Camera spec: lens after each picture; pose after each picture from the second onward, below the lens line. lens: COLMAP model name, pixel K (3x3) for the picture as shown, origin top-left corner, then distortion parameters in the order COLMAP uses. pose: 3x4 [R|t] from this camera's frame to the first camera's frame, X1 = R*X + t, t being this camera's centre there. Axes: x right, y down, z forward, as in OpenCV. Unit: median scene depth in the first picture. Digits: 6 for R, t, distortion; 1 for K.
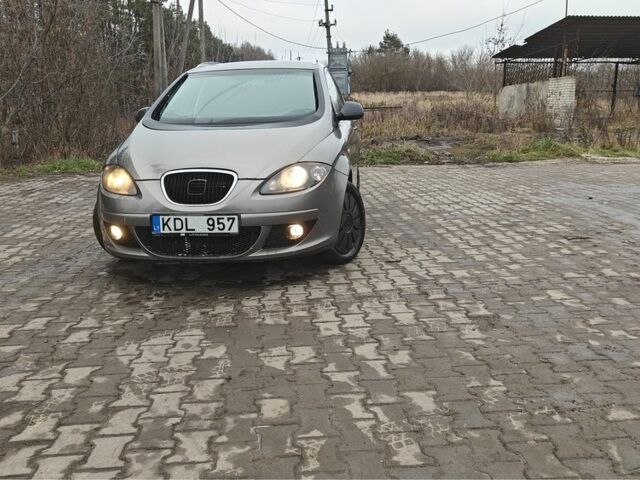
lens RADIAL K [[594.7, 0, 320.0], [0, 594.7, 240.0], [0, 0, 1]] dist [0.038804, -0.011040]
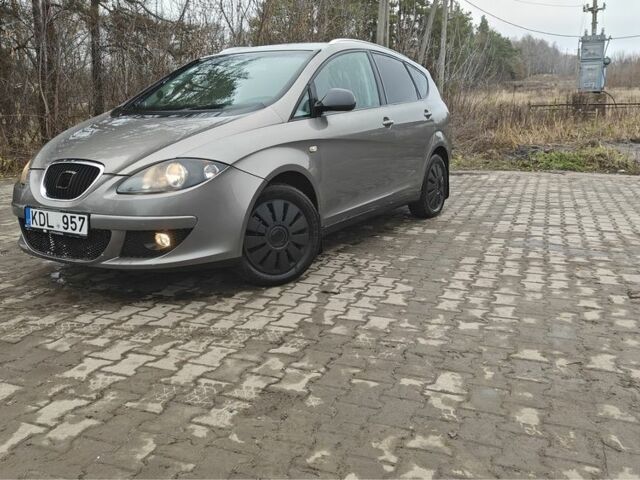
lens RADIAL K [[594.7, 0, 320.0], [0, 594.7, 240.0], [0, 0, 1]] dist [0.038804, -0.011040]
pose [[0.905859, 0.105574, -0.410212, 0.519426], [-0.103132, 0.994269, 0.028146, -0.063767], [0.410832, 0.016809, 0.911556, 0.343234]]
